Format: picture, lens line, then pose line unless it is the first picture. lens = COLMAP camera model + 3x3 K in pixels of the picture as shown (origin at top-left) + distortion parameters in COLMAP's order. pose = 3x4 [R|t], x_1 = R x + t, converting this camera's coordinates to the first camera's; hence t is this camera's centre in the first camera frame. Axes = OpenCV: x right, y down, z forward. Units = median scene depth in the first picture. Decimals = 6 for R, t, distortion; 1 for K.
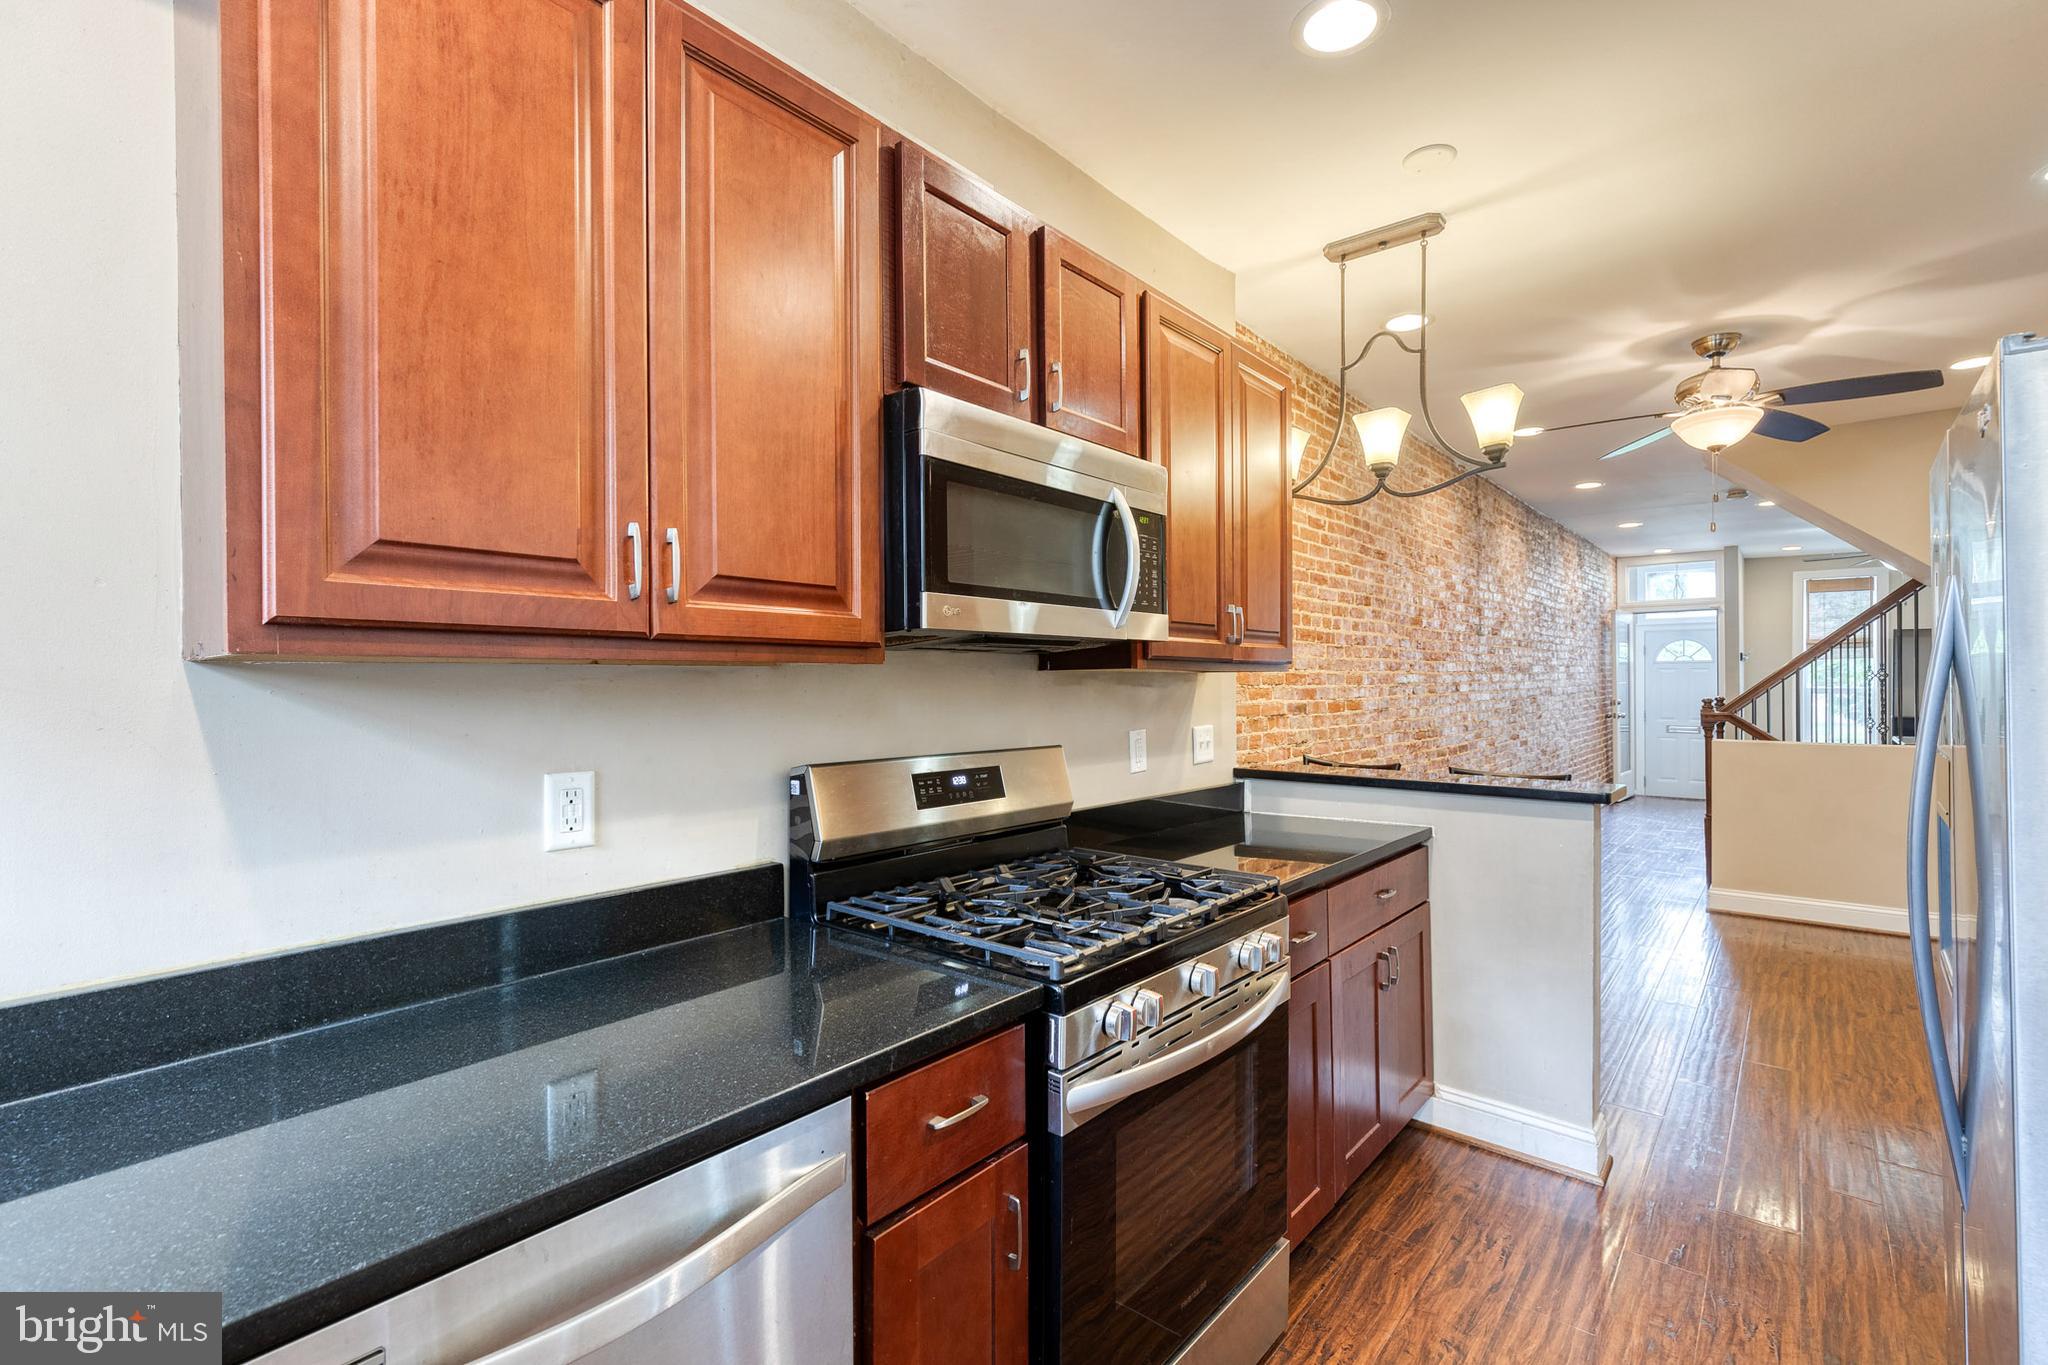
lens RADIAL K [[912.6, 0, 1024.0], [0, 912.6, 682.5], [0, 0, 1]] dist [-0.014235, -0.000328]
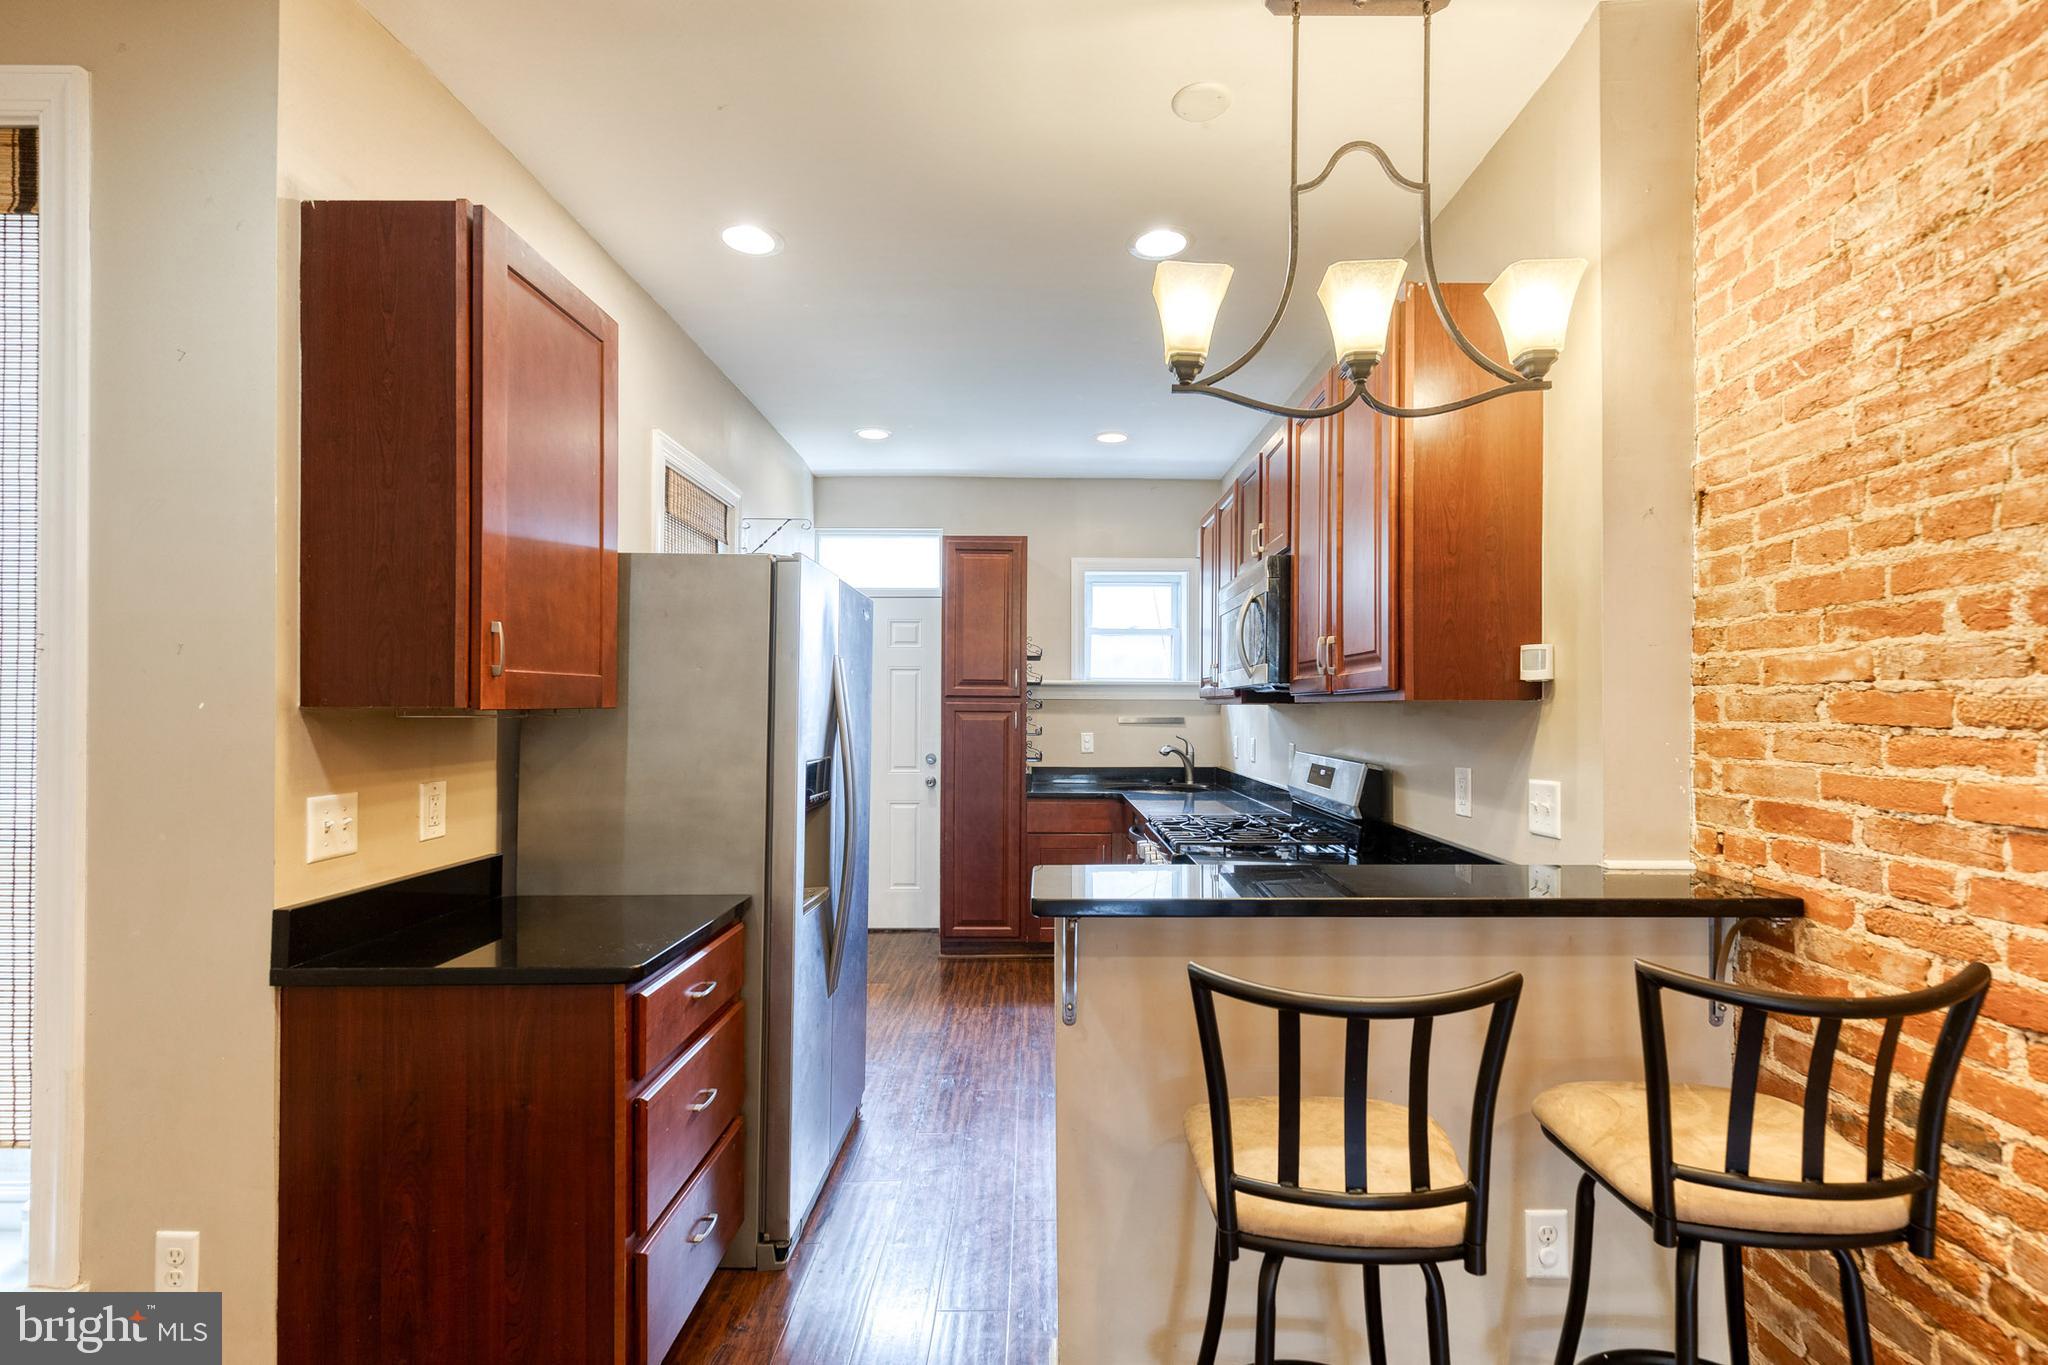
lens RADIAL K [[910.5, 0, 1039.3], [0, 910.5, 709.4], [0, 0, 1]] dist [-0.000851, -0.000190]
pose [[-0.759889, -0.001588, -0.650051, 1.054842], [-0.003987, 0.999990, 0.002218, -0.005015], [0.650041, 0.004277, -0.759888, 1.467005]]
